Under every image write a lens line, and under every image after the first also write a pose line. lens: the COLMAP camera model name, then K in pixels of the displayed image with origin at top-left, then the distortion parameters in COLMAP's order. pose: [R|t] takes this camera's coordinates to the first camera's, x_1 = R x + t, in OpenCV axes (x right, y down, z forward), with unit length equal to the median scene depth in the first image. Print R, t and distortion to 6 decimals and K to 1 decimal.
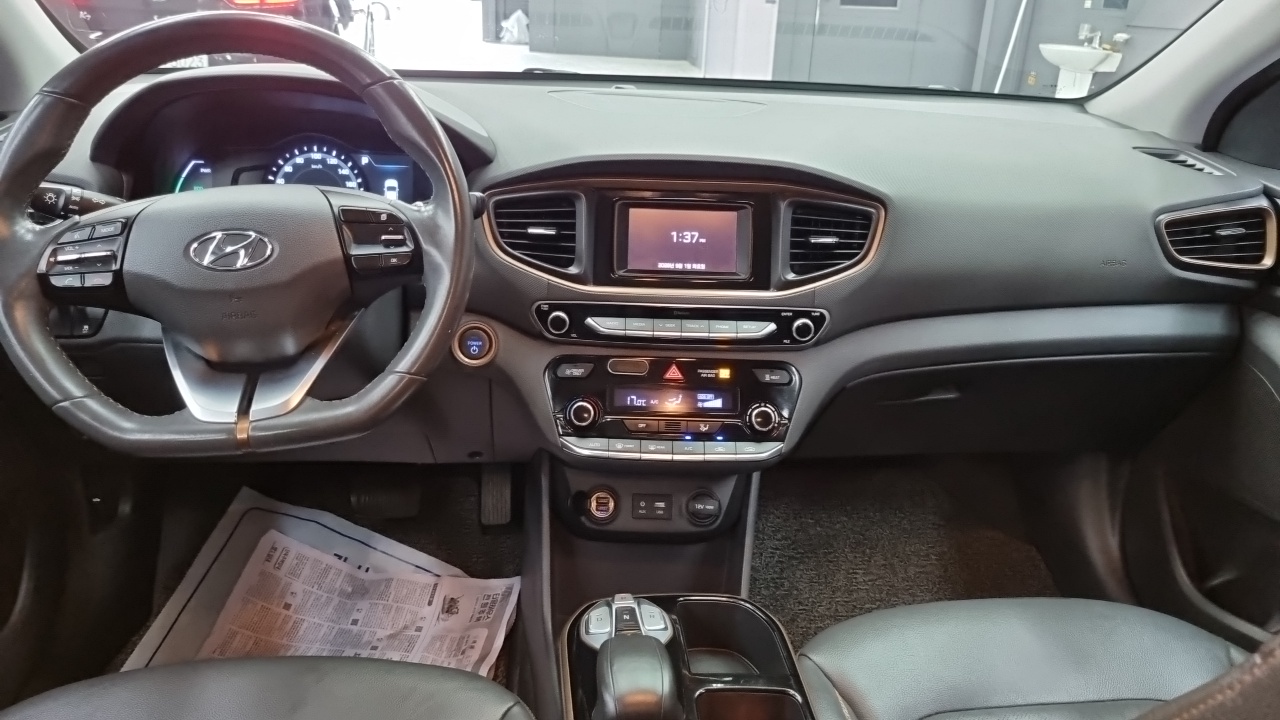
lens RADIAL K [[1001.6, 0, 640.0], [0, 1001.6, 360.0], [0, 0, 1]] dist [0.032711, -0.016498]
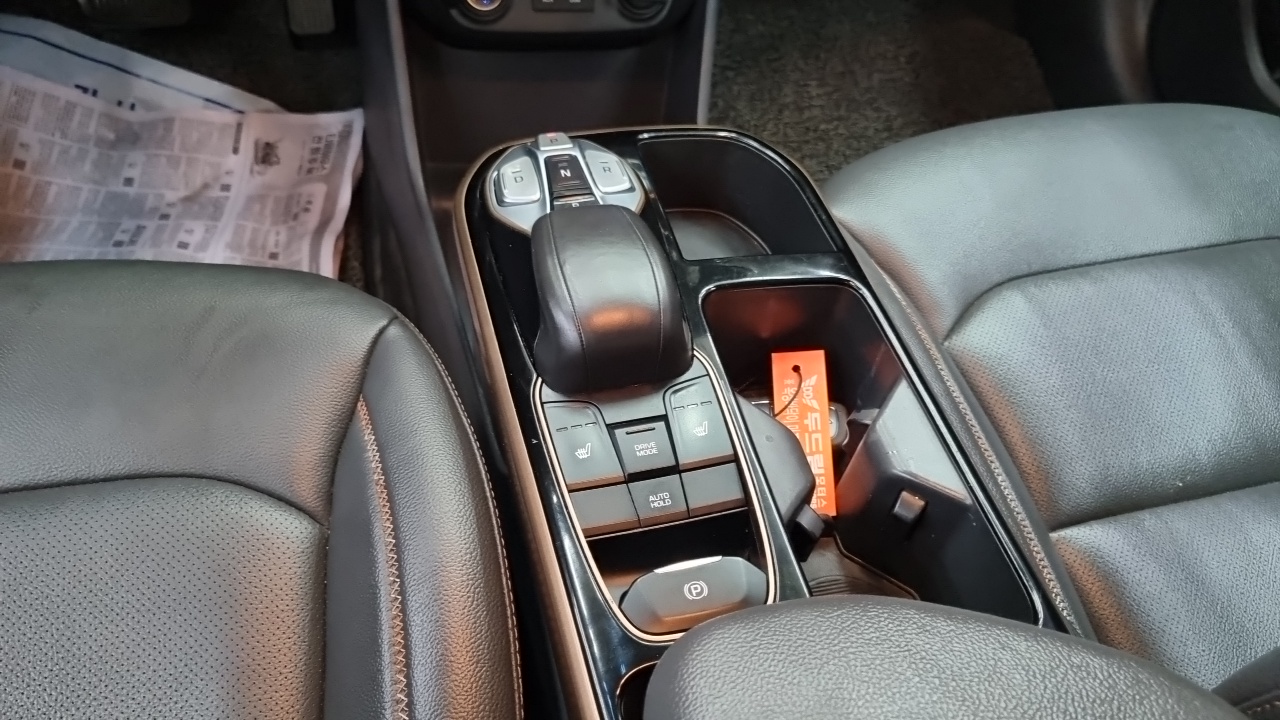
lens RADIAL K [[1001.6, 0, 640.0], [0, 1001.6, 360.0], [0, 0, 1]] dist [0.032711, -0.016498]
pose [[0.987185, -0.078549, 0.138909, -0.037616], [0.007508, 0.892368, 0.451247, 0.055221], [-0.159403, -0.444421, 0.881522, 0.264061]]
